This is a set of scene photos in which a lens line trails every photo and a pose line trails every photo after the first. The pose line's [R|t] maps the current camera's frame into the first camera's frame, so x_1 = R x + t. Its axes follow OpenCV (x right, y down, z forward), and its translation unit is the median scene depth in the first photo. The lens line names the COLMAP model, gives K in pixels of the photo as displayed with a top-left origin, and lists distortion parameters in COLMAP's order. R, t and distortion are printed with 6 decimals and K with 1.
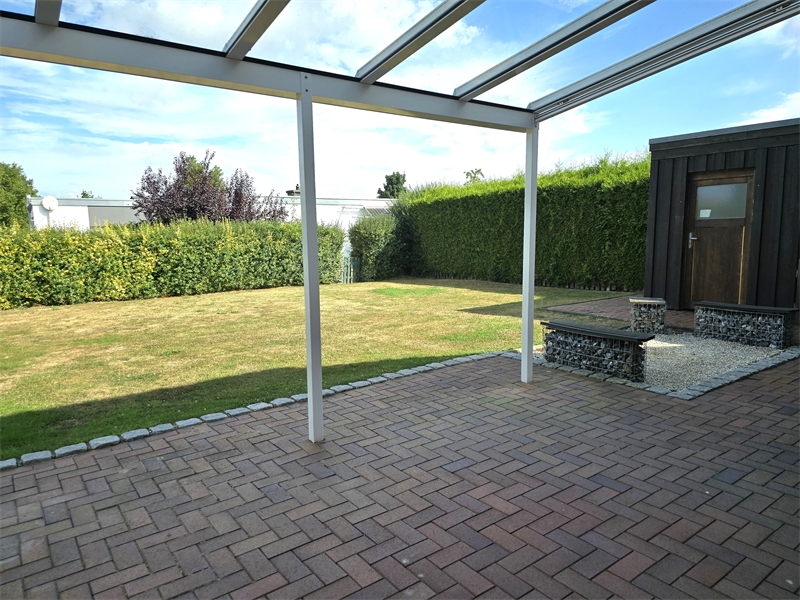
lens RADIAL K [[536.6, 0, 401.3], [0, 536.6, 299.9], [0, 0, 1]] dist [0.055469, 0.001344]
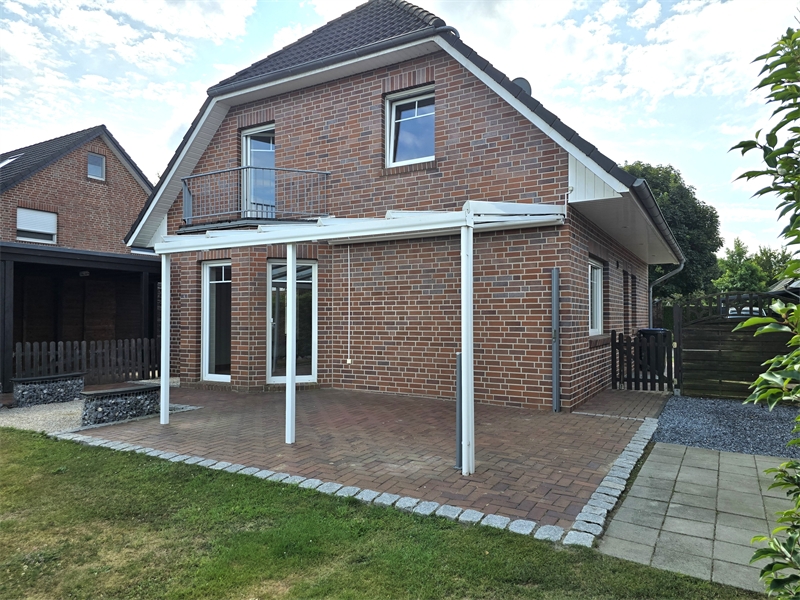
lens RADIAL K [[536.6, 0, 401.5], [0, 536.6, 295.1], [0, 0, 1]] dist [0.055469, 0.001344]
pose [[-0.392953, 0.054596, 0.917936, -0.338734], [0.119553, 0.992797, -0.007870, -0.025281], [-0.911754, 0.106650, -0.396649, 0.240092]]
